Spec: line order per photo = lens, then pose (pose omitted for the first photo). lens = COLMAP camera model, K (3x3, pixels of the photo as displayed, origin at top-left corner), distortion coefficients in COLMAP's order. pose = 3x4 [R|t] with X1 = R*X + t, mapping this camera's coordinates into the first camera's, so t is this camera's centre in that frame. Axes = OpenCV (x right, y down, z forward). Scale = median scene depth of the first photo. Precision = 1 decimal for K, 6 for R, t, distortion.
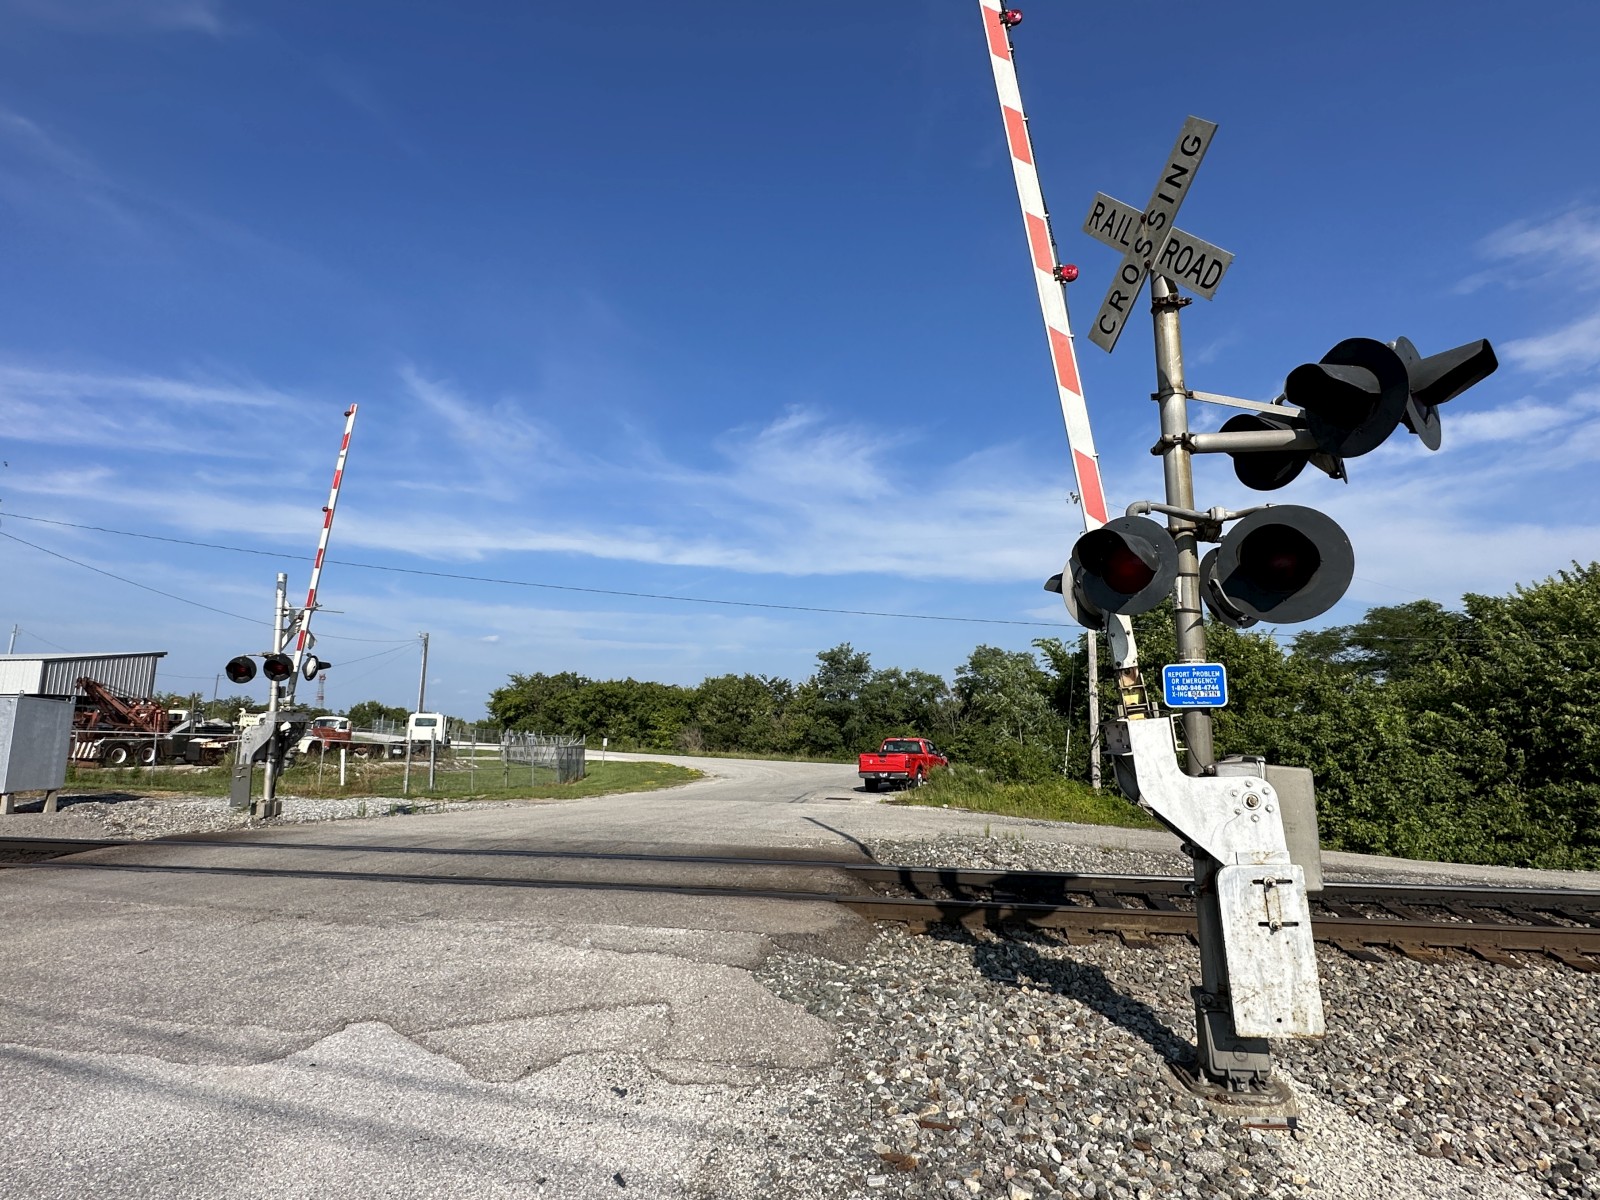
lens RADIAL K [[823.8, 0, 801.6], [0, 823.8, 599.4], [0, 0, 1]] dist [-0.006281, 0.003862]
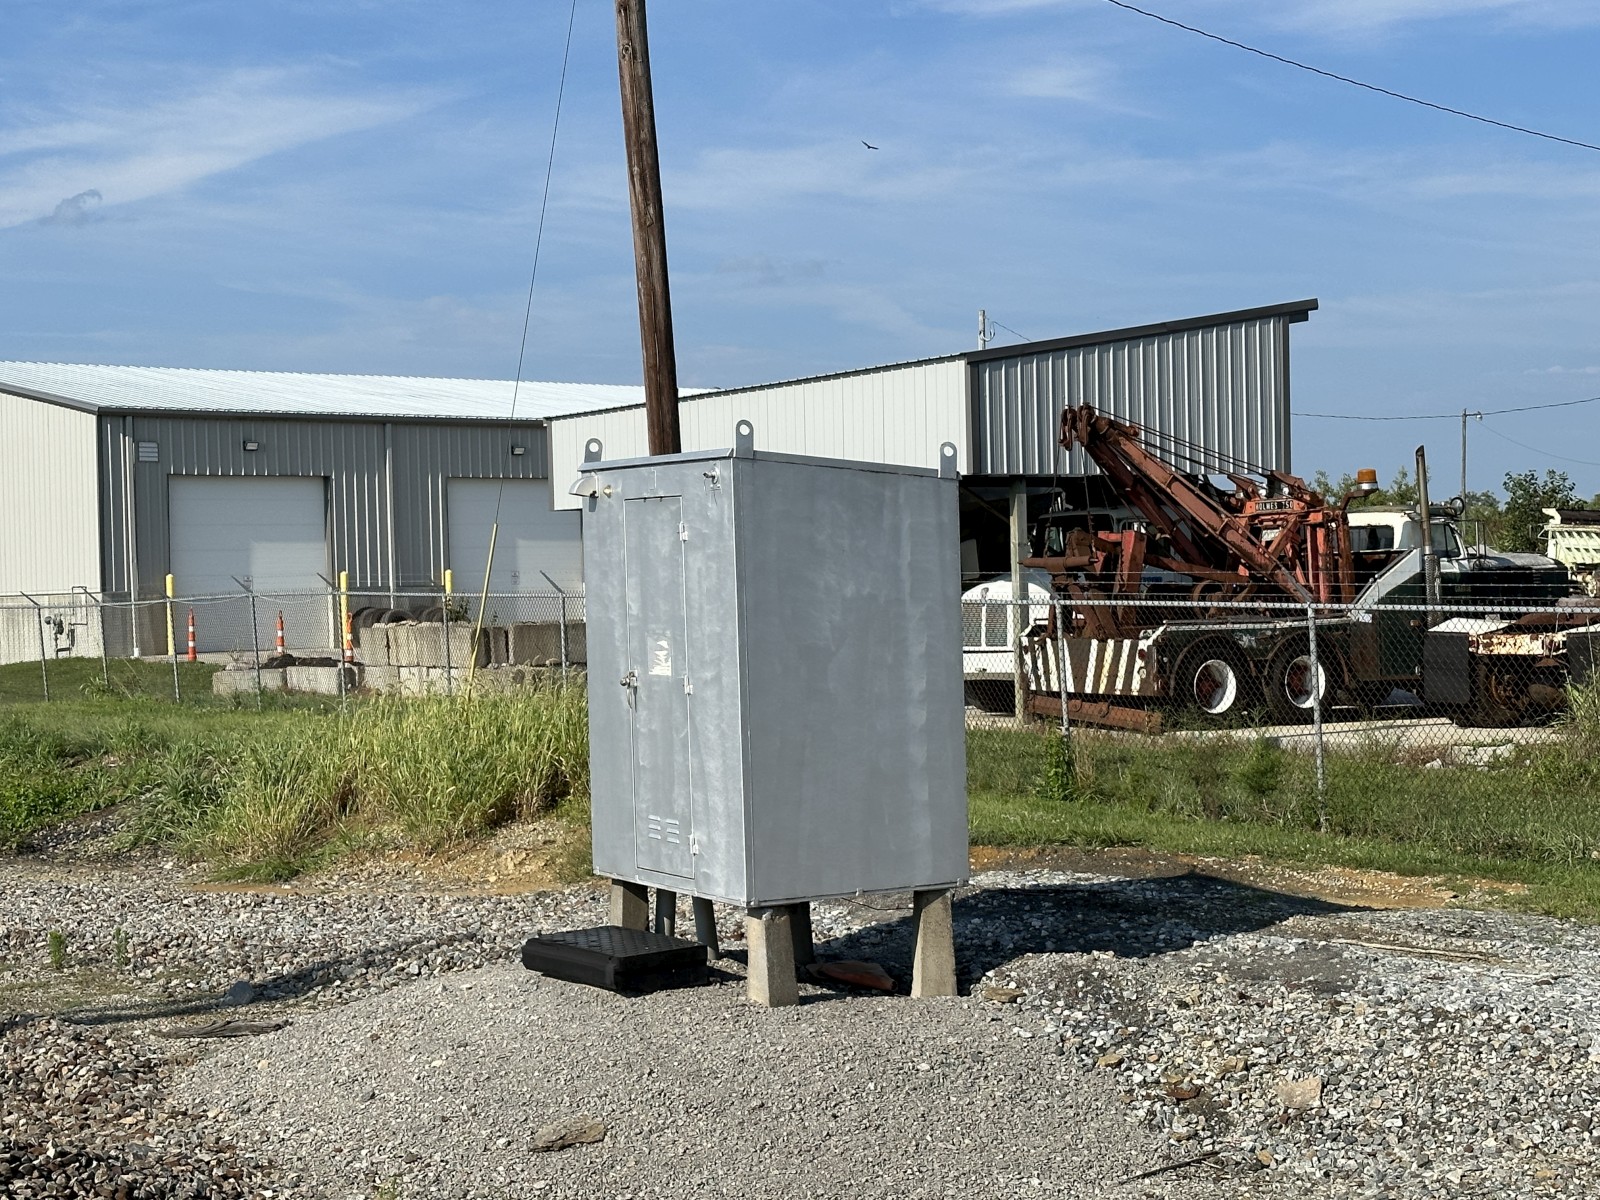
lens RADIAL K [[2684.9, 0, 768.6], [0, 2684.9, 615.8], [0, 0, 1]] dist [0.109395, 0.000000]
pose [[0.651173, -0.015967, -0.758762, -0.331253], [0.148402, 0.983157, 0.106670, 0.066707], [0.744279, -0.182062, 0.642575, 0.423577]]
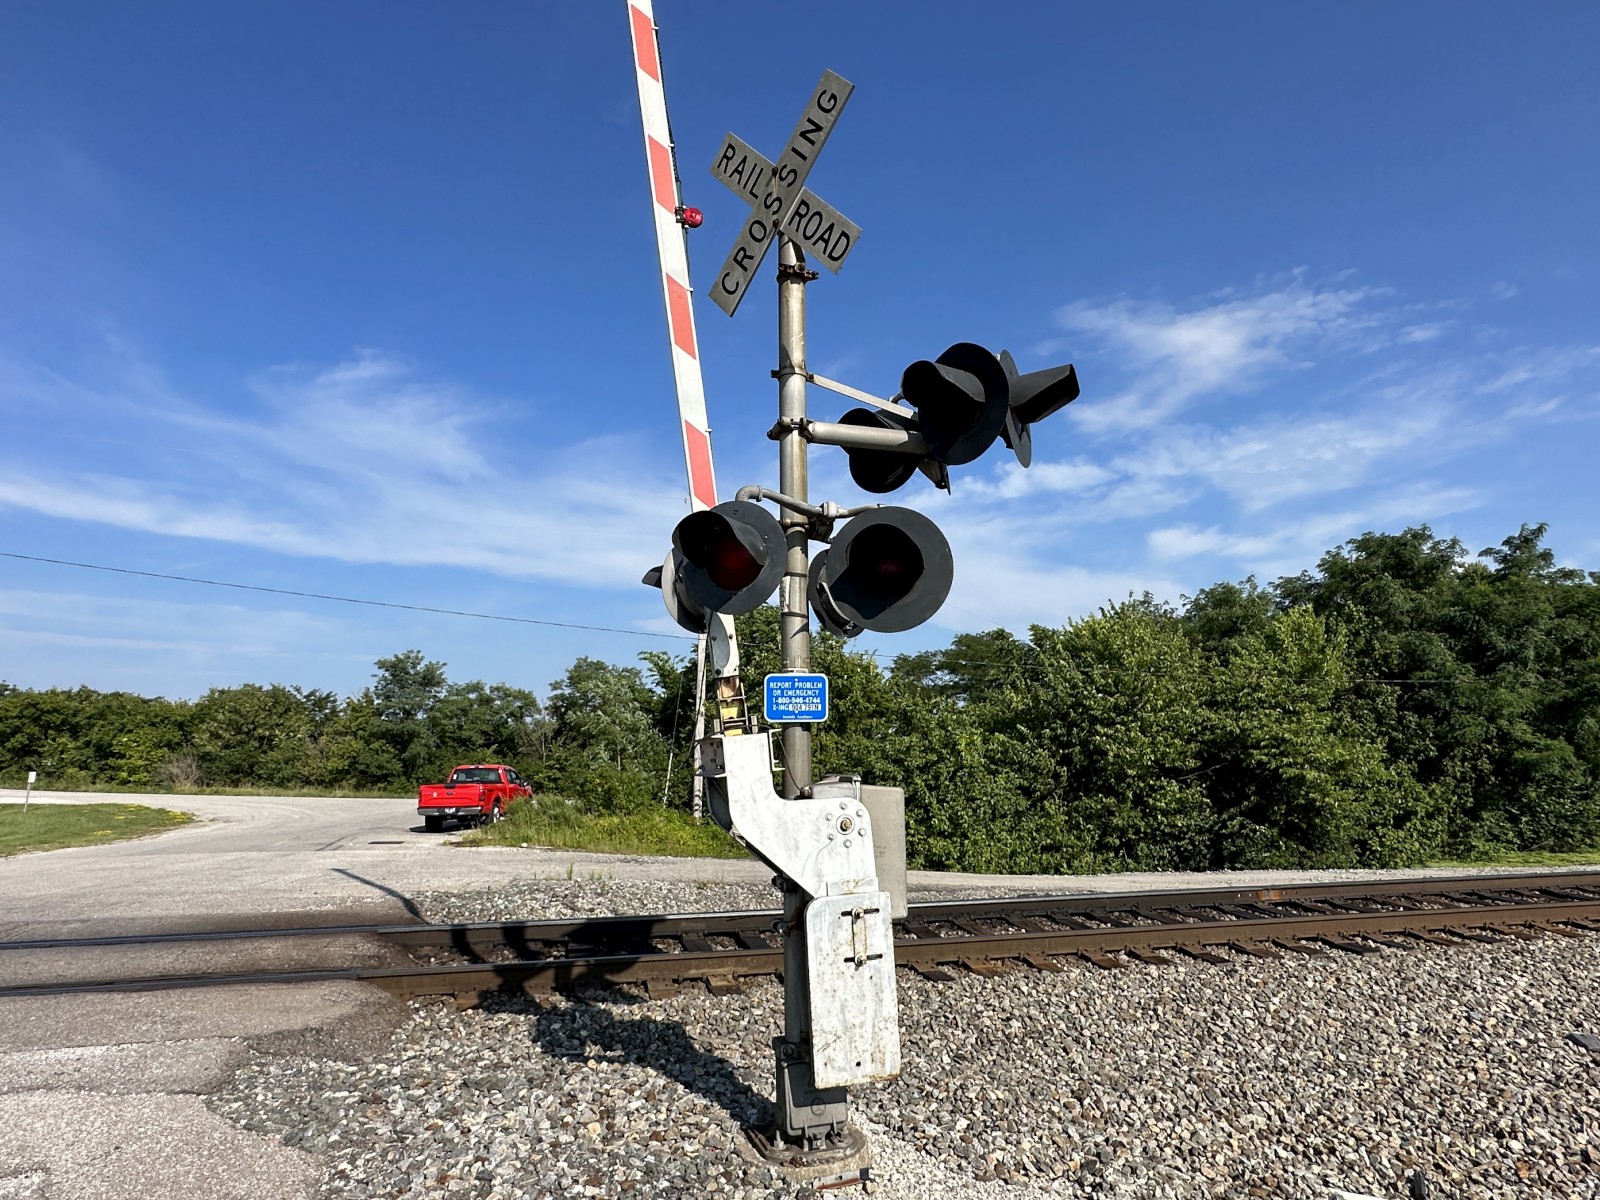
lens RADIAL K [[936.4, 0, 803.5], [0, 936.4, 597.6], [0, 0, 1]] dist [-0.005101, 0.002500]
pose [[0.902187, 0.061553, 0.426931, 0.007671], [-0.057518, 0.998094, -0.022354, 0.003227], [-0.427493, -0.004389, 0.904008, 0.013502]]
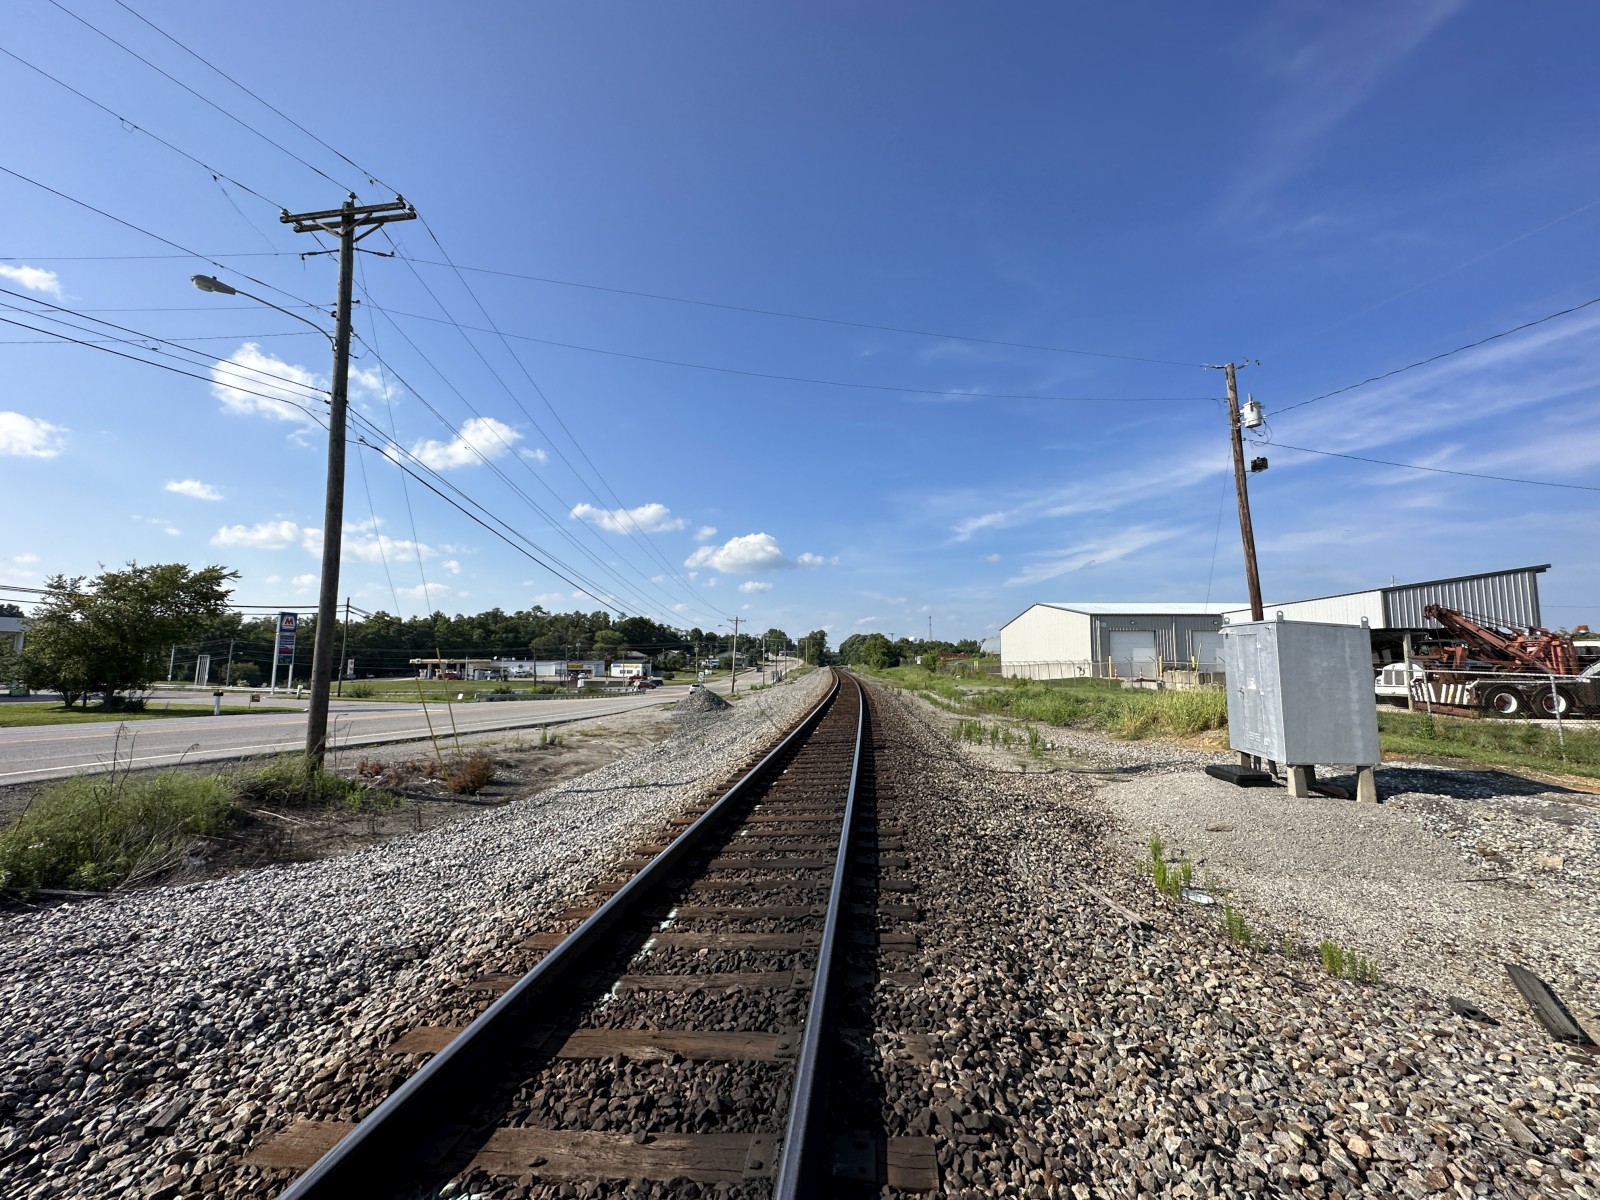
lens RADIAL K [[638.9, 0, 801.2], [0, 638.9, 600.0], [0, 0, 1]] dist [-0.004291, 0.000635]
pose [[0.036516, -0.105795, -0.993717, -0.342173], [0.154784, 0.982979, -0.098964, 0.070948], [0.987273, -0.150198, 0.052270, 0.446210]]
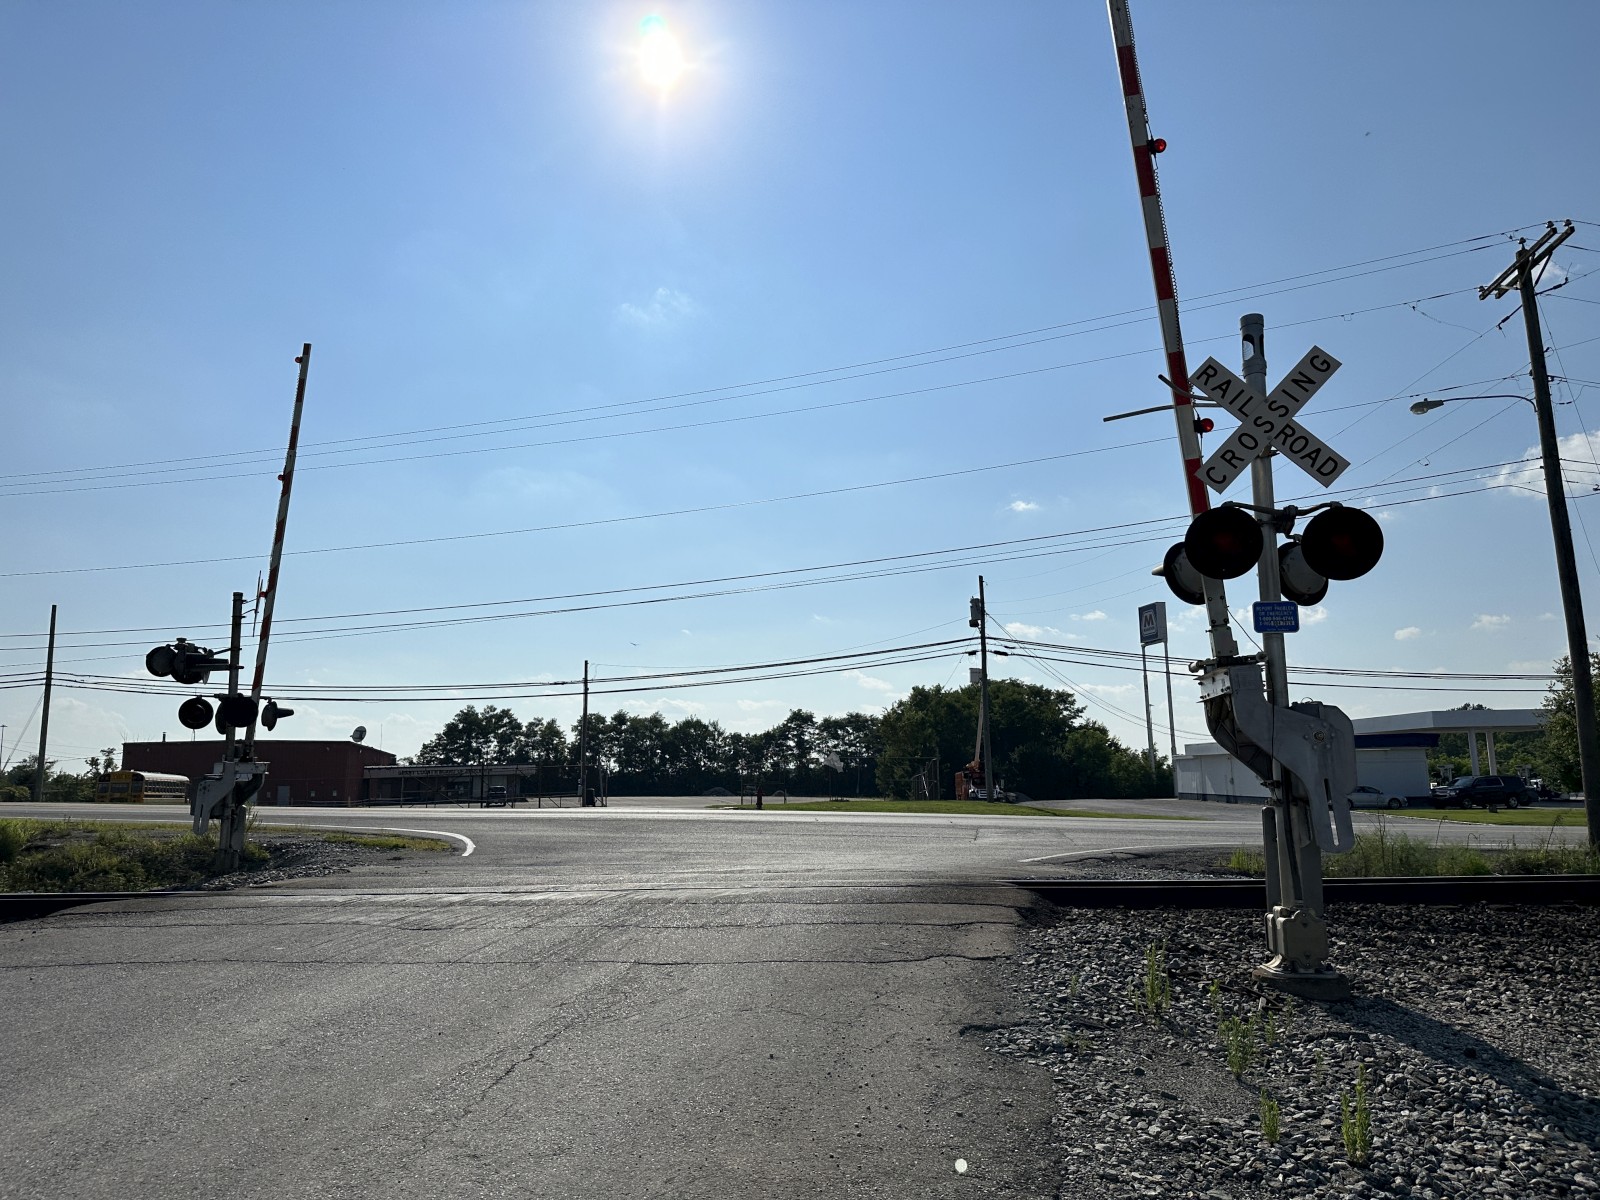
lens RADIAL K [[1138.4, 0, 802.7], [0, 1138.4, 599.9], [0, 0, 1]] dist [0.048077, -0.052738]
pose [[-0.998605, 0.002190, -0.052764, -0.231865], [0.018367, 0.951170, -0.308121, 0.168409], [0.049513, -0.308660, -0.949883, 0.954569]]
